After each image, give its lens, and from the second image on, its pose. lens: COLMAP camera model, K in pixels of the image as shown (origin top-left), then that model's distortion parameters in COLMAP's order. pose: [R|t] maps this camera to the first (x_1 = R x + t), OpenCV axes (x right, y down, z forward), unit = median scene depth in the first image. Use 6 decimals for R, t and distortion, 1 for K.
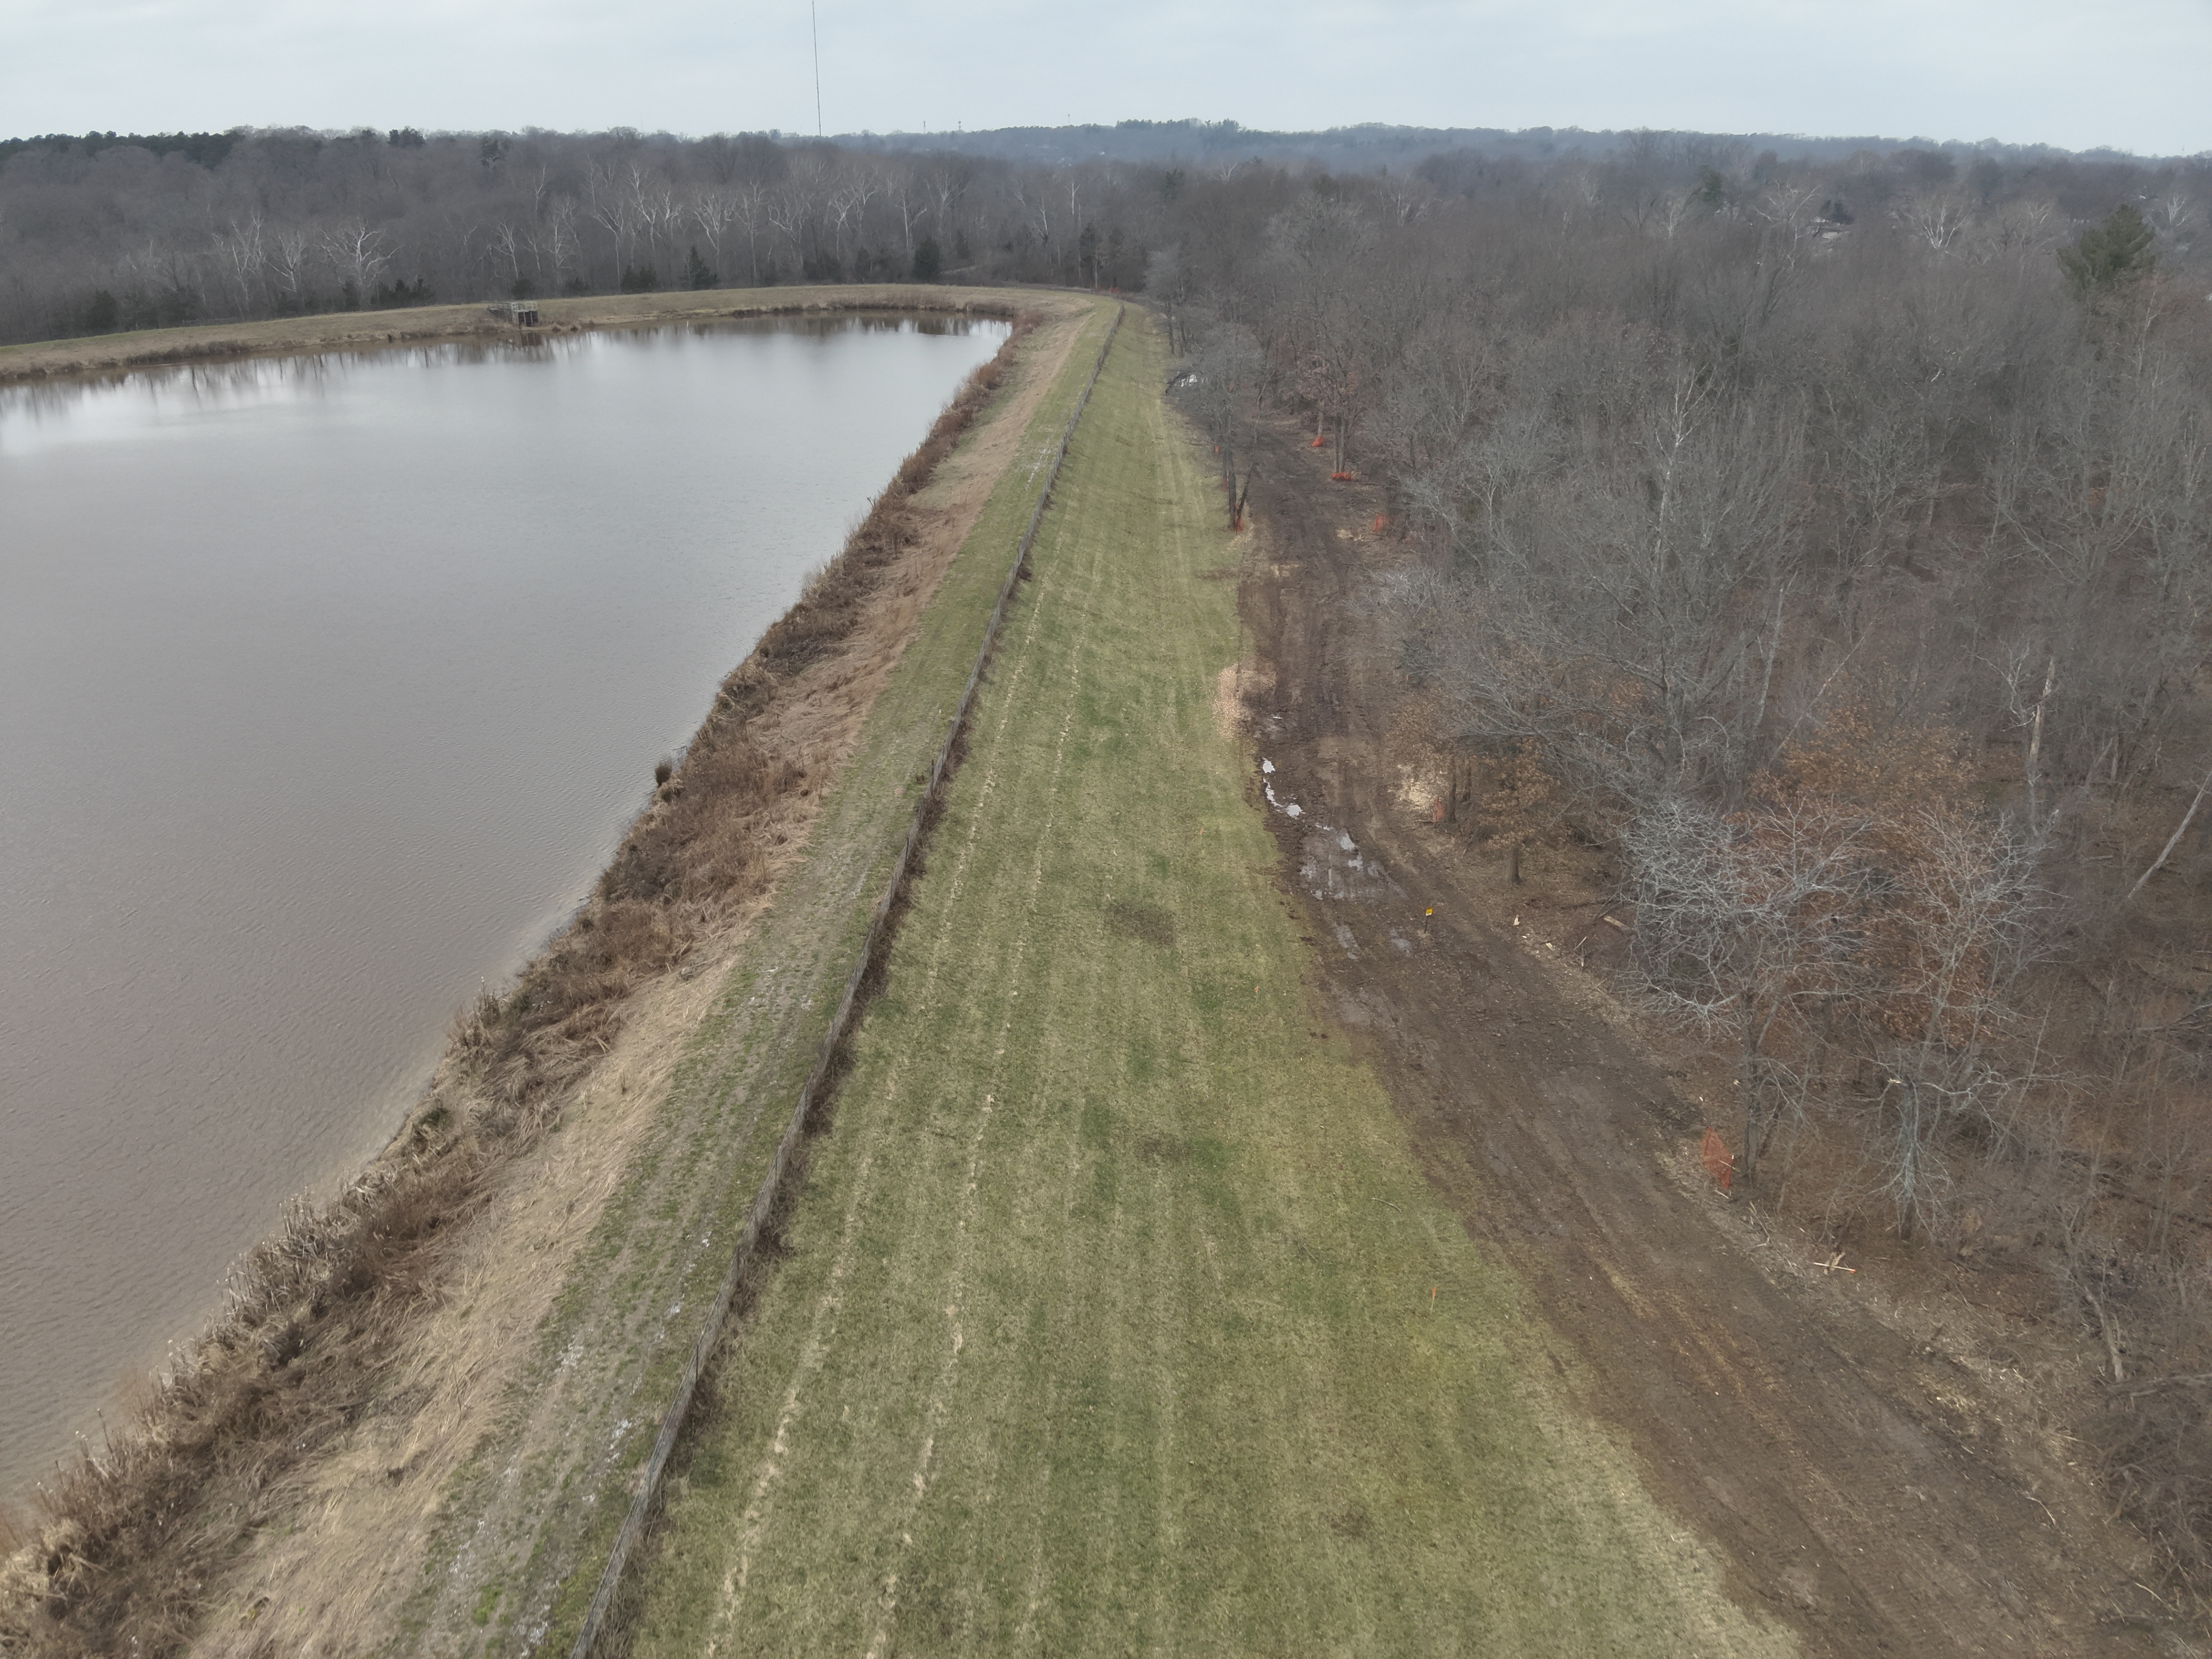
lens RADIAL K [[1590.5, 0, 1128.2], [0, 1590.5, 861.2], [0, 0, 1]] dist [0.119170, -0.214373]
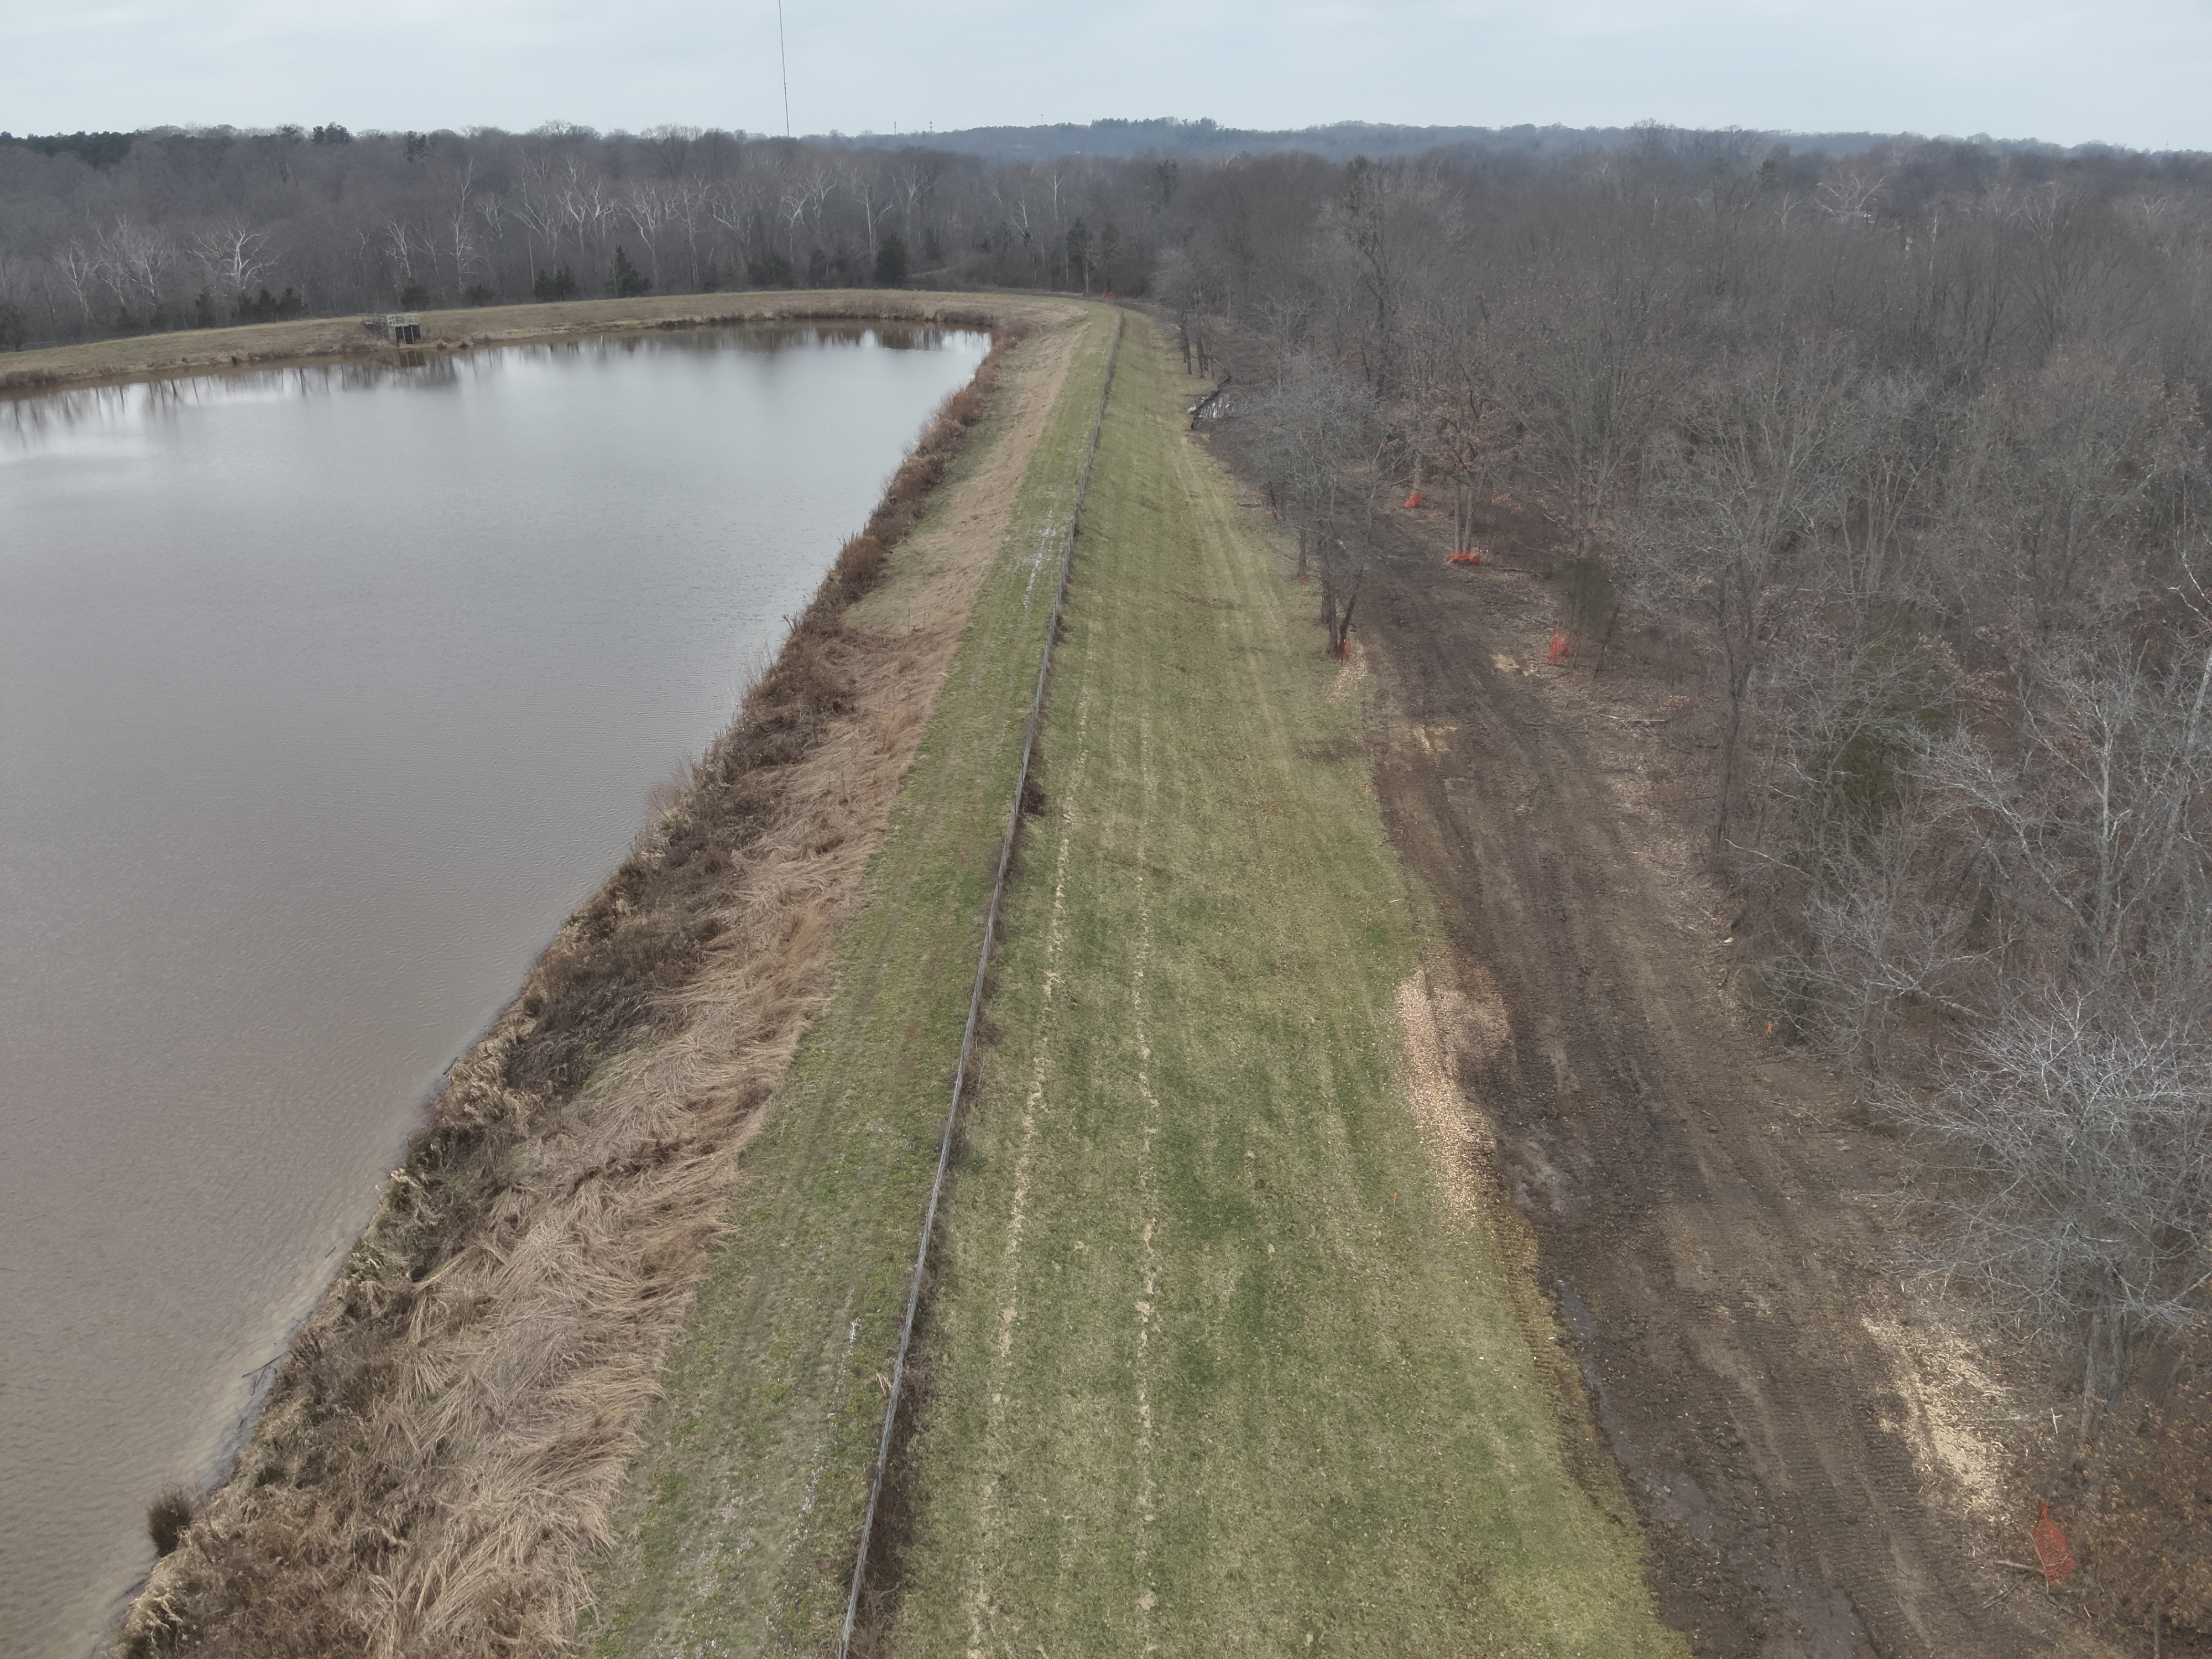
lens RADIAL K [[1590.5, 0, 1118.2], [0, 1590.5, 847.0], [0, 0, 1]] dist [0.119170, -0.214373]
pose [[0.999933, -0.008486, 0.007817, -0.013640], [0.008557, 0.999922, -0.009065, -0.054884], [-0.007740, 0.009132, 0.999928, 0.151027]]
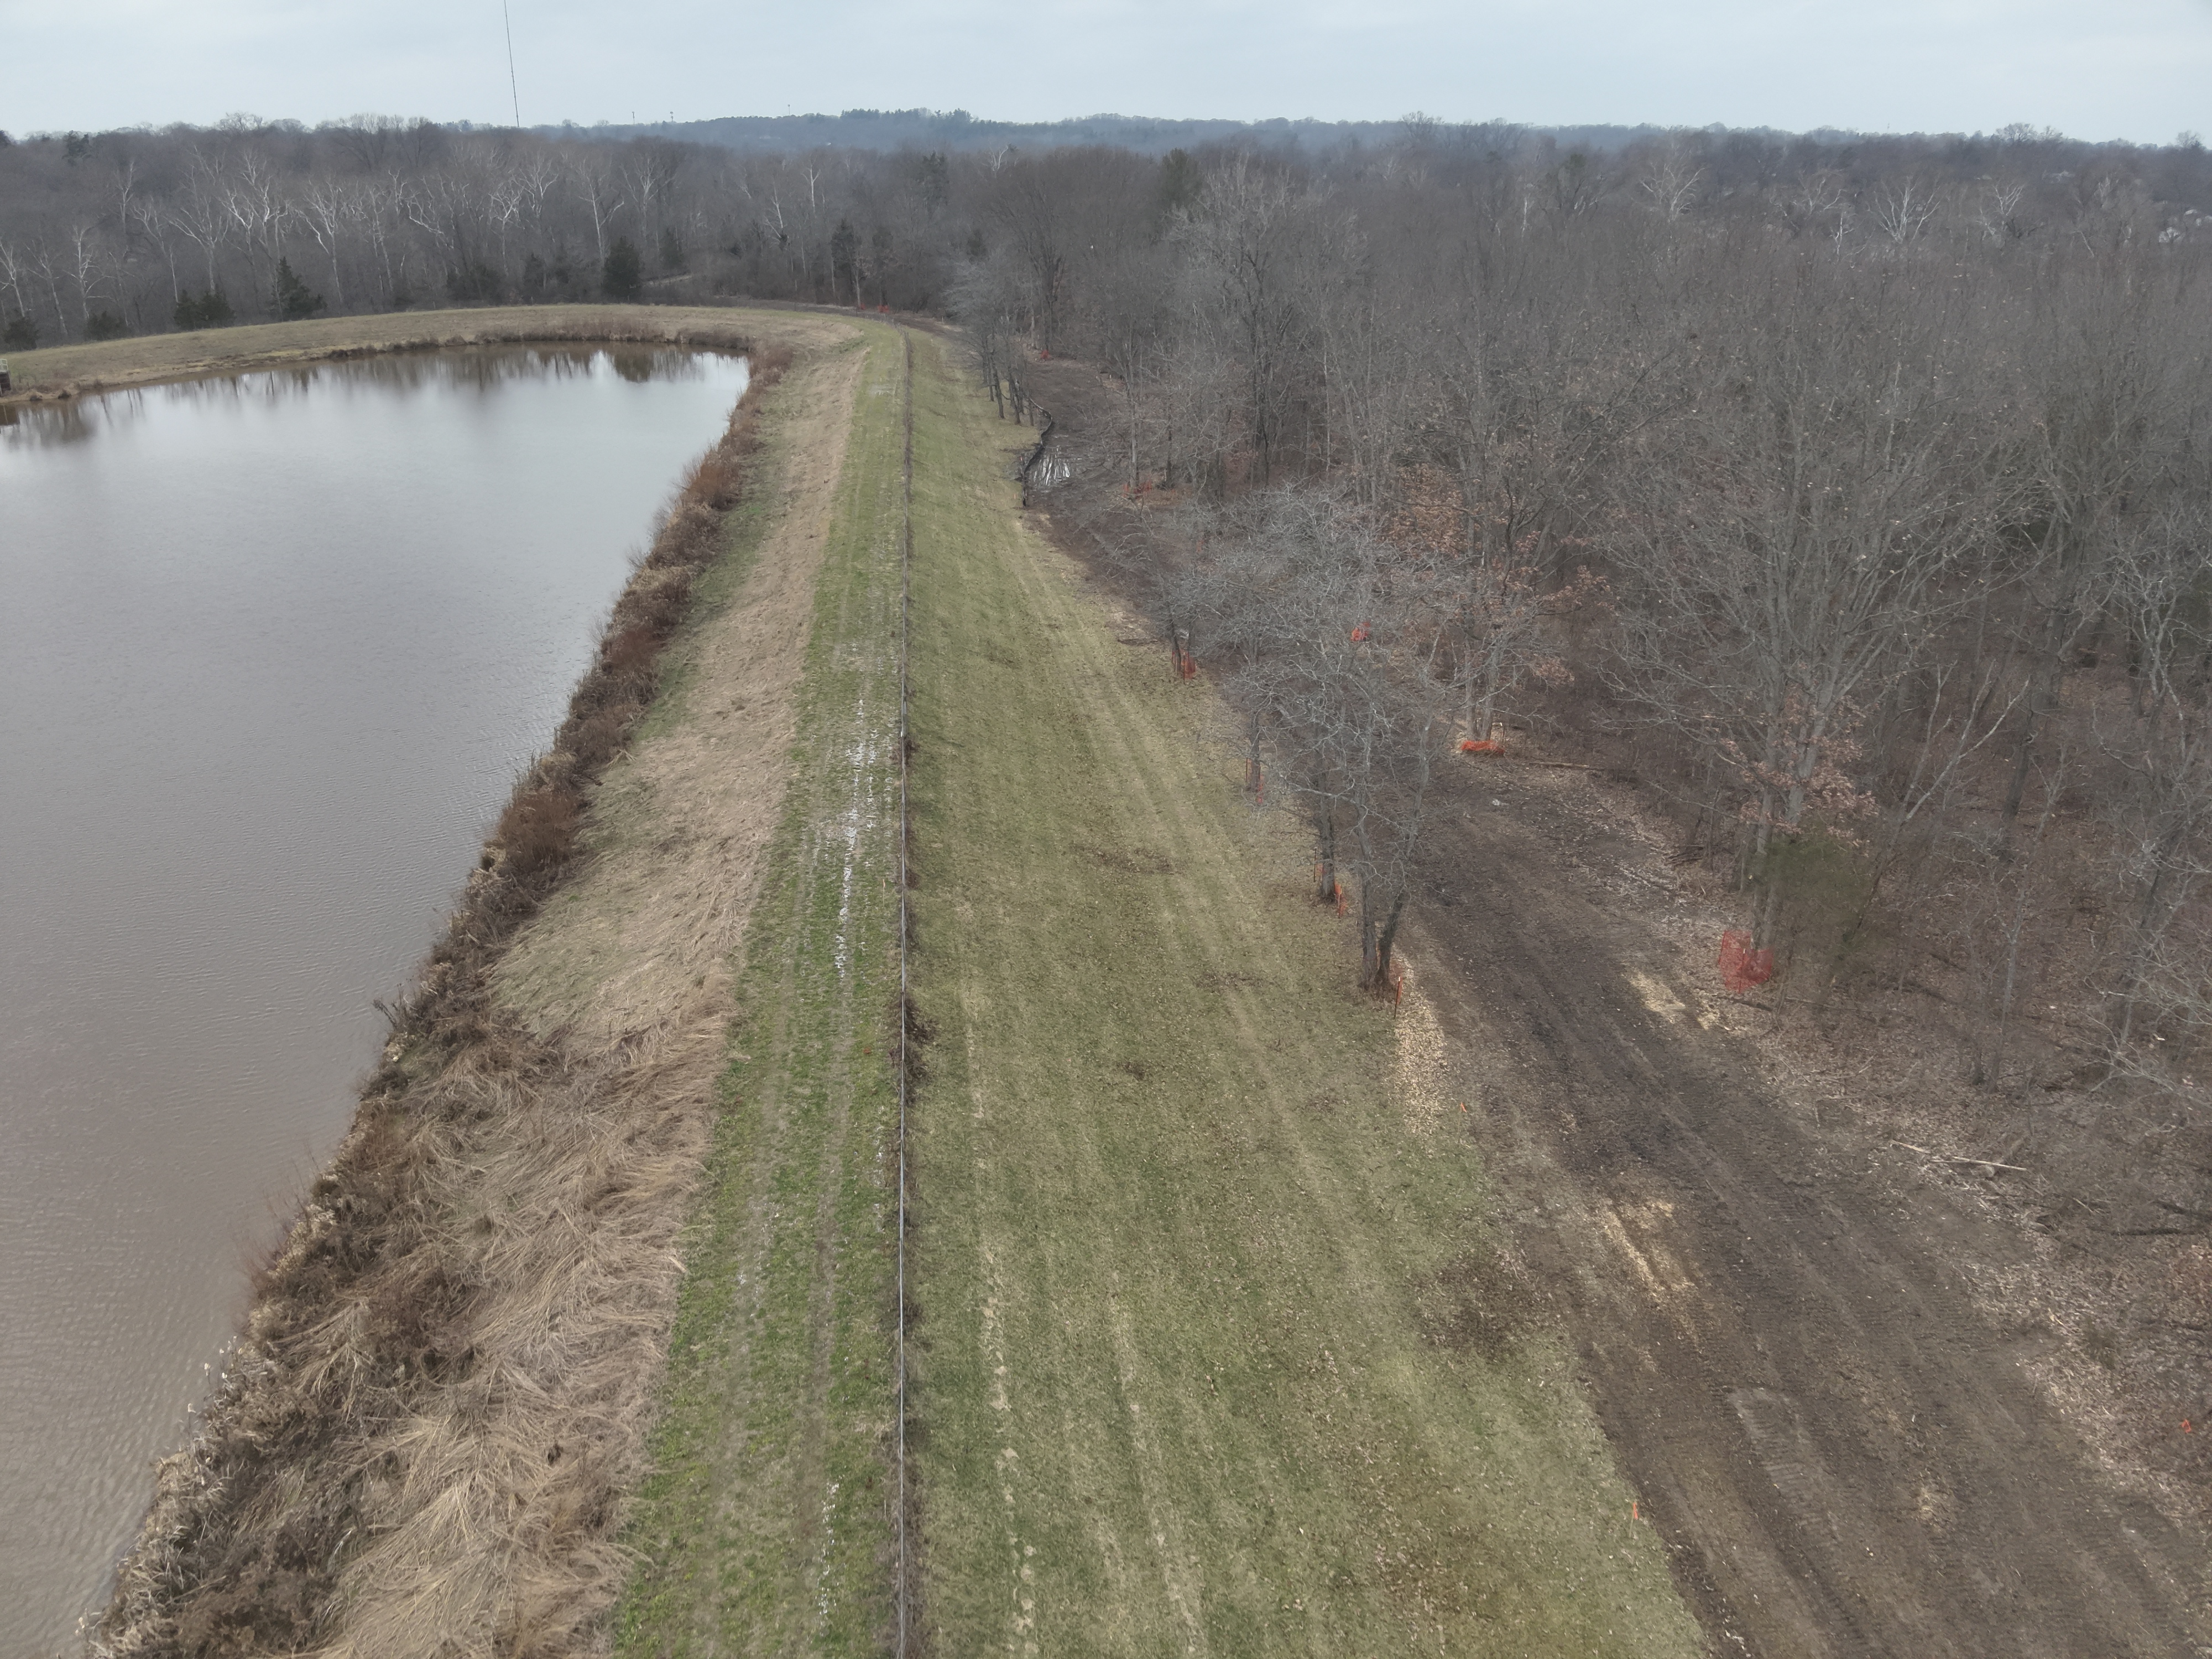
lens RADIAL K [[1590.5, 0, 1095.7], [0, 1590.5, 827.4], [0, 0, 1]] dist [0.119170, -0.214373]
pose [[0.990219, -0.056739, 0.127466, -0.021948], [0.058653, 0.998214, -0.011311, -0.110665], [-0.126597, 0.018677, 0.991778, 0.278363]]
